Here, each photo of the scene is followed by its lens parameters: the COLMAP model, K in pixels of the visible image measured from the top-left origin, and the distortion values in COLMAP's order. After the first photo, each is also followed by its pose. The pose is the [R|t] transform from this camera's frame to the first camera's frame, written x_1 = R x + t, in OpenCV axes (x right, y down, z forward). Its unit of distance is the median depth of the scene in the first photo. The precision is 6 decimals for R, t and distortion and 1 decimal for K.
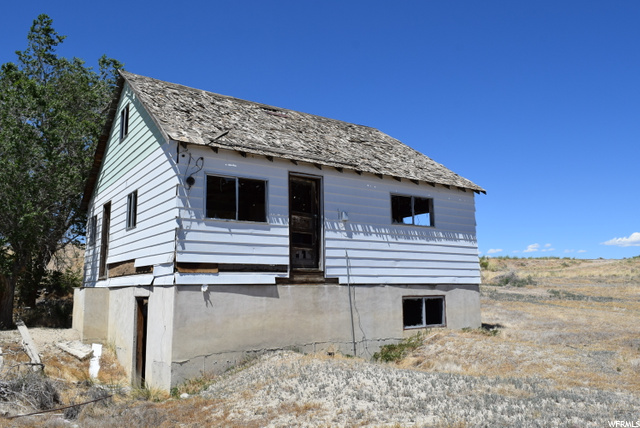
lens RADIAL K [[494.8, 0, 319.1], [0, 494.8, 214.7], [0, 0, 1]] dist [-0.028717, 0.011190]
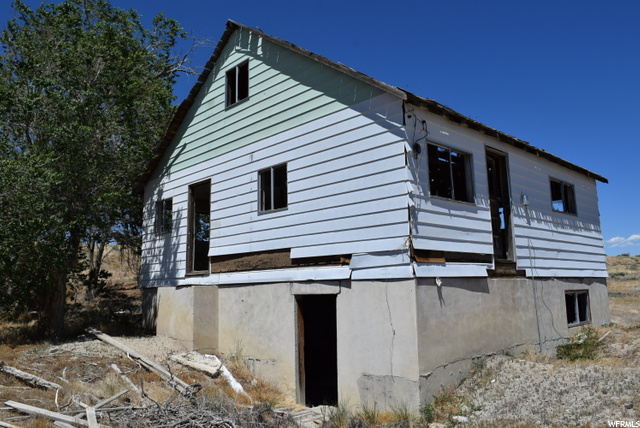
lens RADIAL K [[494.8, 0, 319.6], [0, 494.8, 214.5], [0, 0, 1]] dist [-0.028717, 0.011190]
pose [[0.987295, 0.014058, 0.158274, -0.453219], [-0.013835, 0.999901, -0.002511, 0.035929], [-0.158293, 0.000289, 0.987392, 0.194000]]
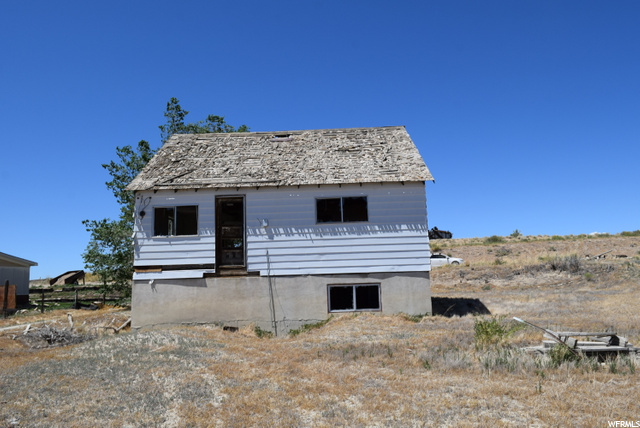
lens RADIAL K [[494.8, 0, 320.8], [0, 494.8, 216.8], [0, 0, 1]] dist [-0.028717, 0.011190]
pose [[0.814956, -0.096803, -0.571381, 0.911430], [0.108791, 0.993977, -0.013232, 0.019873], [0.569220, -0.051378, 0.820578, 0.033068]]
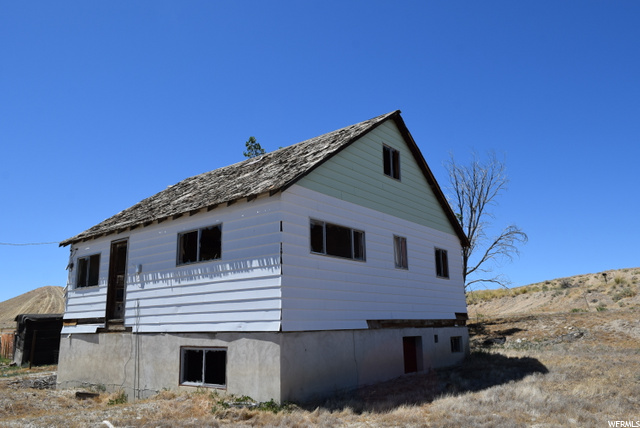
lens RADIAL K [[494.8, 0, 317.1], [0, 494.8, 213.6], [0, 0, 1]] dist [-0.028717, 0.011190]
pose [[0.287443, -0.209589, -0.934585, 1.206420], [0.159933, 0.972568, -0.168918, 0.131270], [0.944351, -0.100917, 0.313078, 1.054434]]
